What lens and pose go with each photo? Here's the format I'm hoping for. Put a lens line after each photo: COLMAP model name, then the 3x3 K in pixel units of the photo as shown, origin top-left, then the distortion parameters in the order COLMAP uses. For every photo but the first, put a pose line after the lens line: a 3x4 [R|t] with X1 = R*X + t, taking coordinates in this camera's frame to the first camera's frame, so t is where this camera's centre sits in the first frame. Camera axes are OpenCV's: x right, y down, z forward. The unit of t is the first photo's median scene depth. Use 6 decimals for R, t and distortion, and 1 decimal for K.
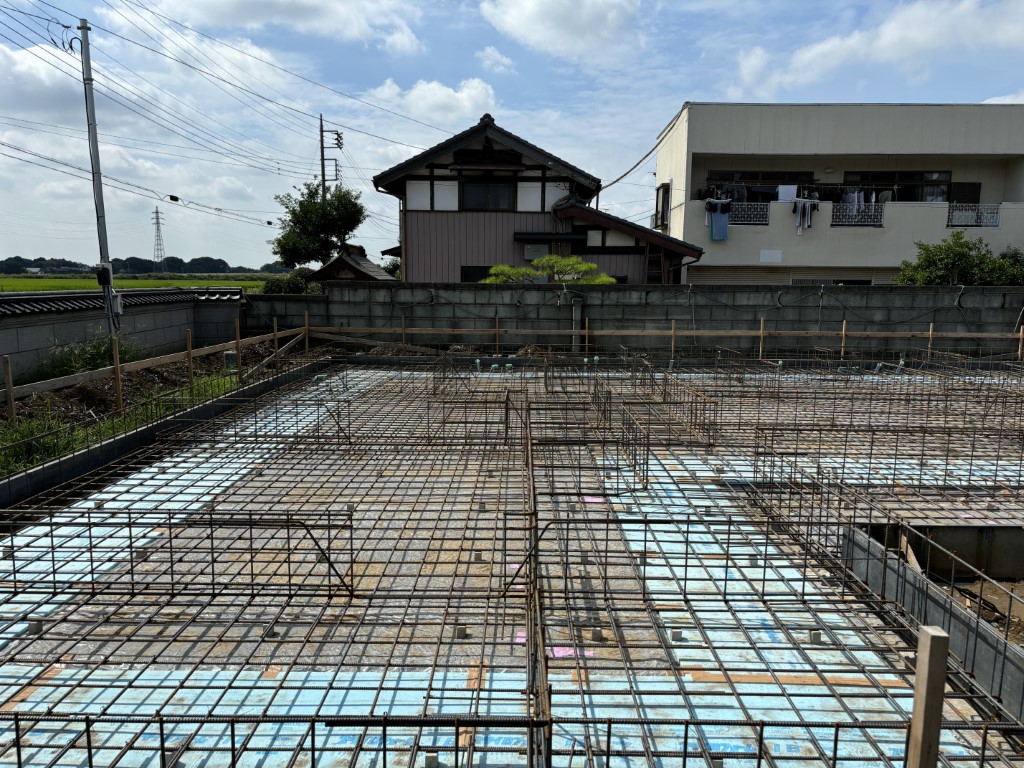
lens RADIAL K [[776.8, 0, 515.4], [0, 776.8, 384.6], [0, 0, 1]] dist [0.034908, -0.007524]
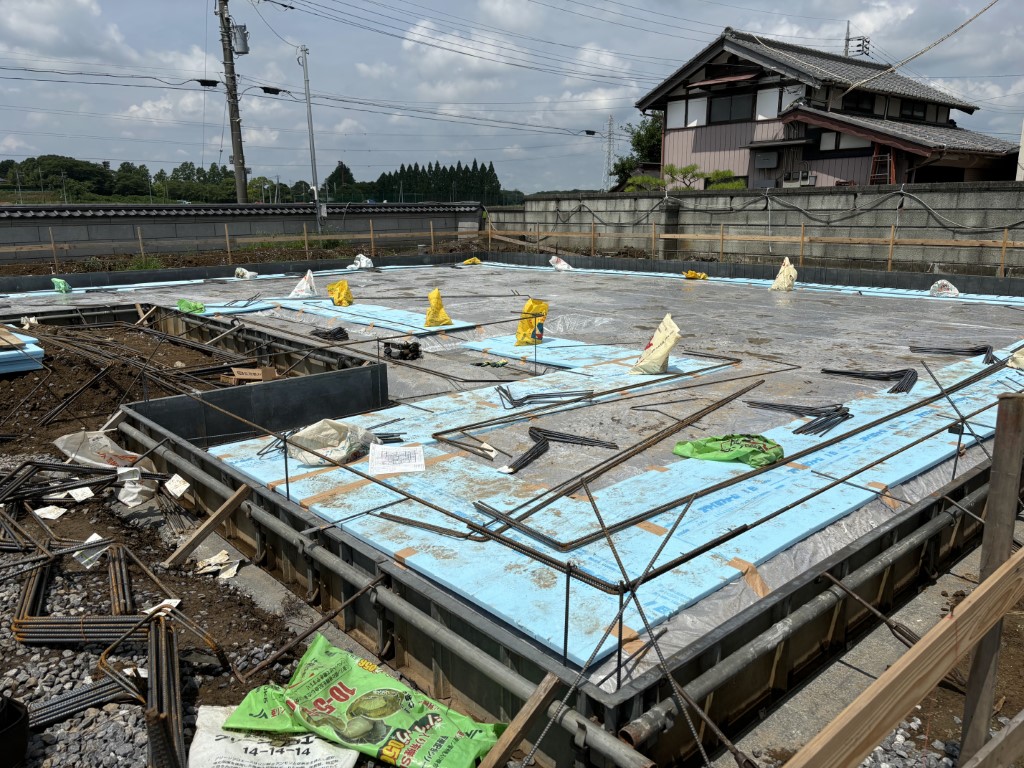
lens RADIAL K [[776.8, 0, 510.6], [0, 776.8, 381.3], [0, 0, 1]] dist [0.034908, -0.007524]
pose [[0.678078, 0.146221, -0.720298, 0.580367], [-0.078071, 0.988796, 0.127231, 0.009886], [0.730832, -0.030038, 0.681897, 0.057413]]
